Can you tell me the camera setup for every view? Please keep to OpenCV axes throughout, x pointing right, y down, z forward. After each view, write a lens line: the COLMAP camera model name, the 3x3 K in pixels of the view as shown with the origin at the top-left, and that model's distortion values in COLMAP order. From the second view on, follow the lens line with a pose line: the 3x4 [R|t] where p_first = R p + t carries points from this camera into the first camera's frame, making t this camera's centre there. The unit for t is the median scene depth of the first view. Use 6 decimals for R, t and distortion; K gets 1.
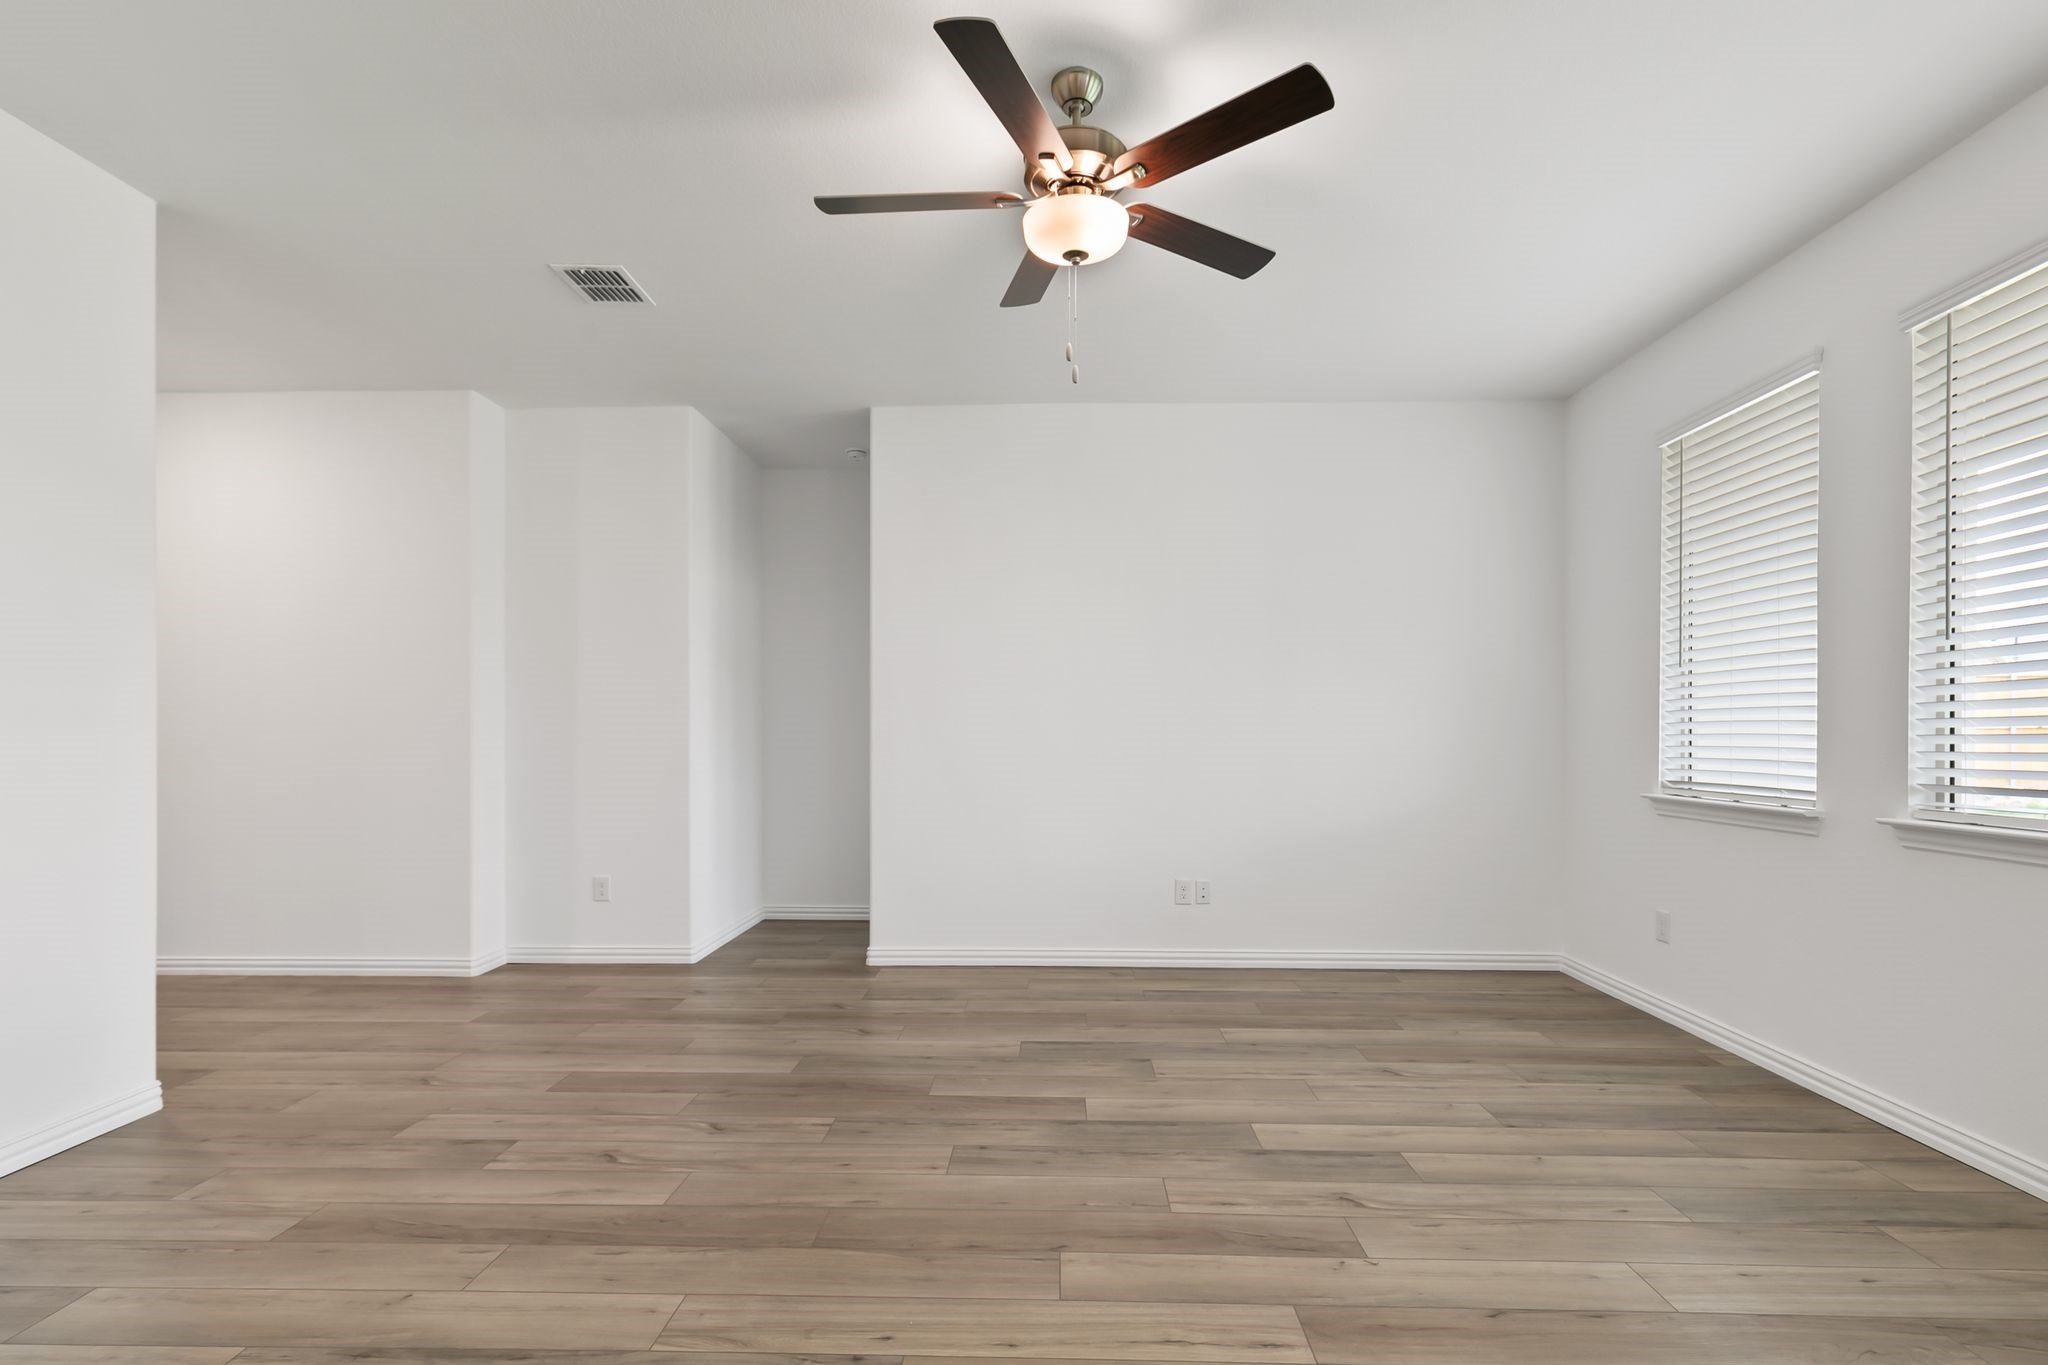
lens RADIAL K [[955.9, 0, 1032.2], [0, 955.9, 733.7], [0, 0, 1]] dist [0.004826, 0.000380]
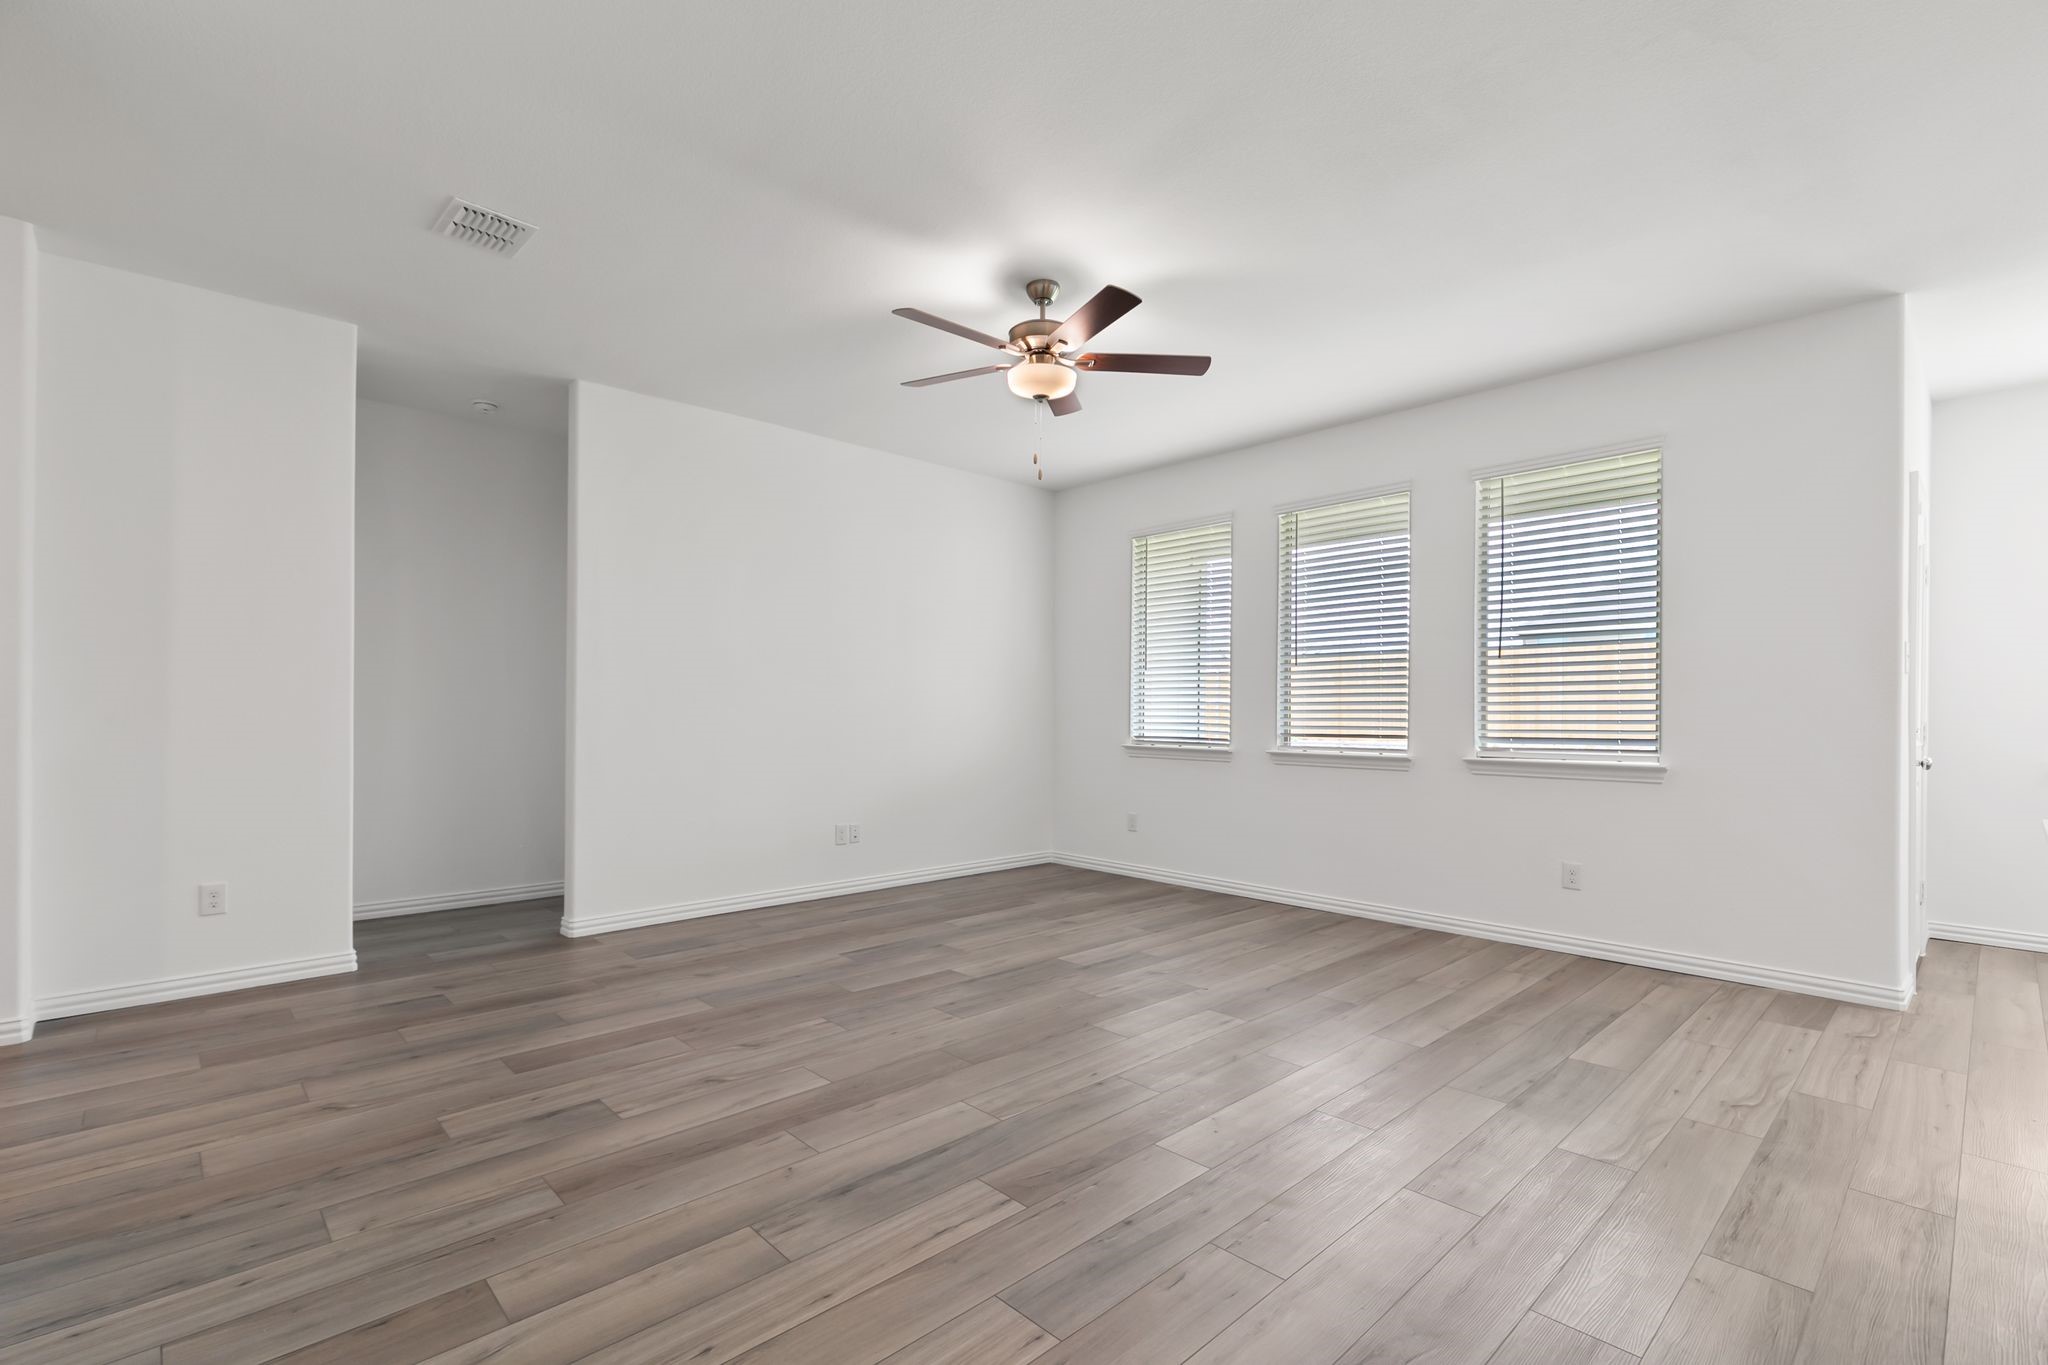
lens RADIAL K [[927.3, 0, 1013.2], [0, 927.3, 708.3], [0, 0, 1]] dist [0.003262, -0.000057]
pose [[0.709984, 0.004065, 0.704206, -0.805099], [-0.004495, 0.999989, -0.001240, 0.003003], [-0.704203, -0.002285, 0.709995, -0.018715]]
